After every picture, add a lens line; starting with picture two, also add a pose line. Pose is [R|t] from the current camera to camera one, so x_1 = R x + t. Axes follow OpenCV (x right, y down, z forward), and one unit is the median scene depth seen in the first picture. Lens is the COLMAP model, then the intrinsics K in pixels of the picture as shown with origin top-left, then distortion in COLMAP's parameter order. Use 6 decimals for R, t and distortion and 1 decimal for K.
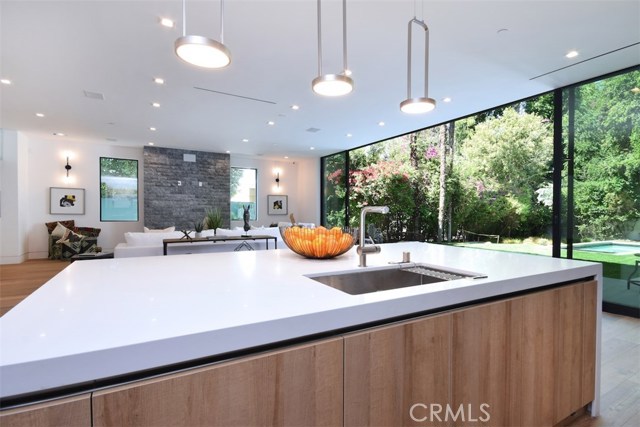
lens RADIAL K [[303.5, 0, 328.0], [0, 303.5, 211.7], [0, 0, 1]] dist [0.022449, -0.001311]
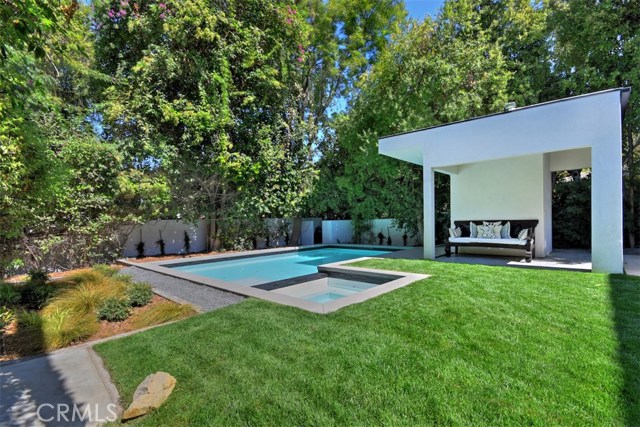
lens RADIAL K [[294.3, 0, 323.9], [0, 294.3, 216.9], [0, 0, 1]] dist [-0.002751, -0.000765]
pose [[-0.319315, 0.005519, 0.947633, 0.415916], [0.016008, 0.999872, -0.000429, 0.027051], [-0.947513, 0.015033, -0.319362, 1.011092]]
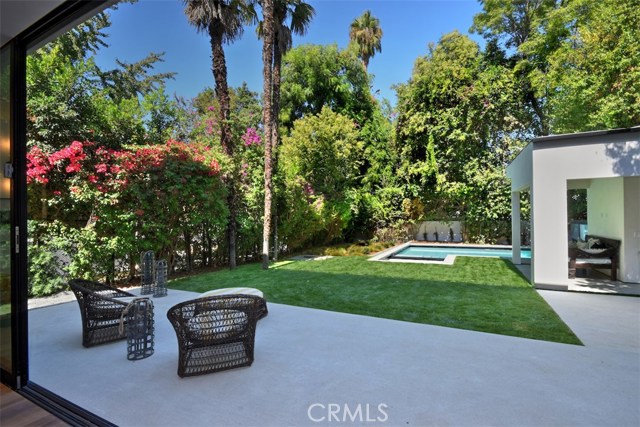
lens RADIAL K [[302.1, 0, 316.2], [0, 302.1, 215.1], [0, 0, 1]] dist [-0.003569, -0.000571]
pose [[0.838243, -0.019682, 0.544941, 0.082704], [0.023244, 0.999730, 0.000354, -0.012063], [-0.544801, 0.012369, 0.838474, 0.338084]]
